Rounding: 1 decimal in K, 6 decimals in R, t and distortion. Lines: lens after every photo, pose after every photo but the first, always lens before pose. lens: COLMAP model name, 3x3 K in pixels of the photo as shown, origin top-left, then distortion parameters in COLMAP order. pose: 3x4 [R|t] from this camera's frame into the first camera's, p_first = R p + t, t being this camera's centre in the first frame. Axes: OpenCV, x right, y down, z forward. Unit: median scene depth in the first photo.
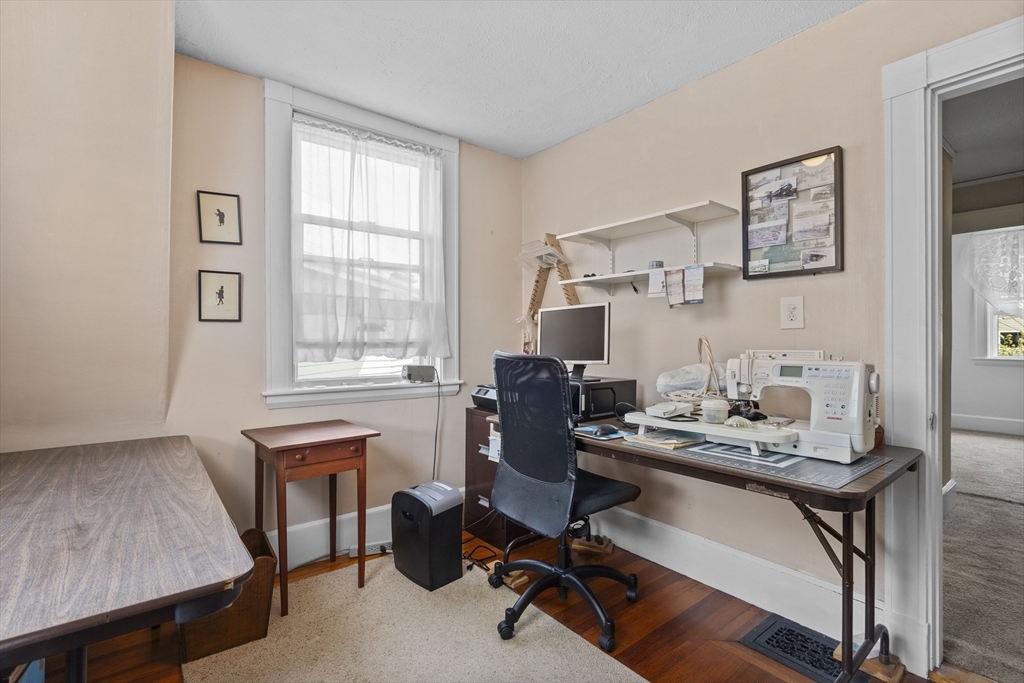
lens RADIAL K [[481.2, 0, 511.2], [0, 481.2, 343.8], [0, 0, 1]] dist [-0.000978, 0.000938]
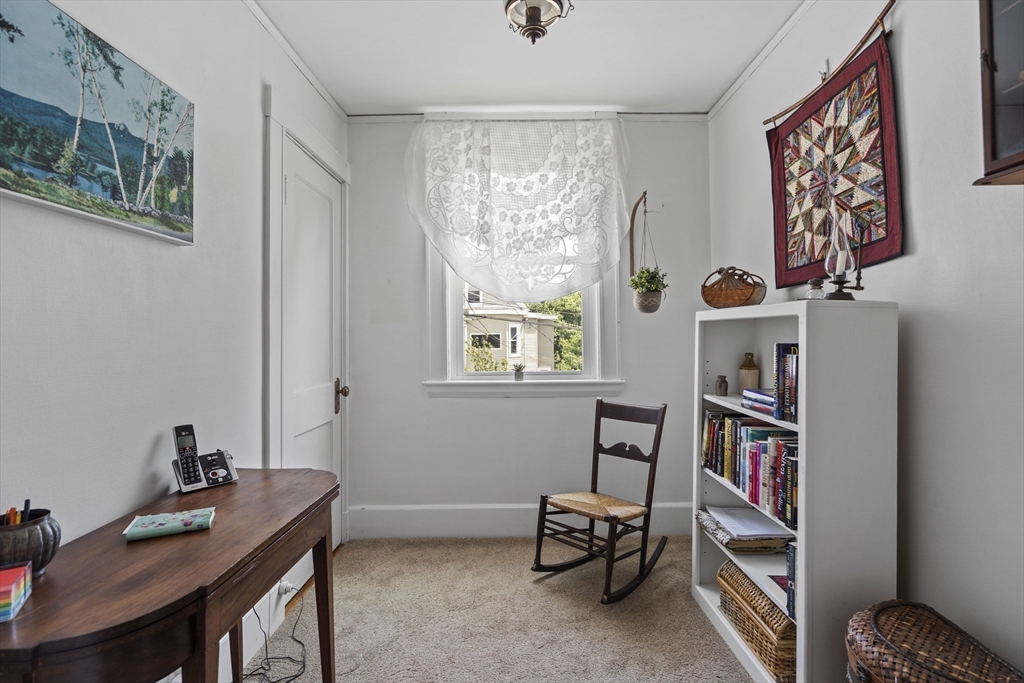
lens RADIAL K [[513.0, 0, 513.3], [0, 513.0, 340.1], [0, 0, 1]] dist [-0.003167, 0.005487]
pose [[0.641690, -0.002621, 0.766960, 0.640718], [0.013677, 0.999874, -0.008026, -0.005327], [-0.766842, 0.015640, 0.641645, 0.622904]]
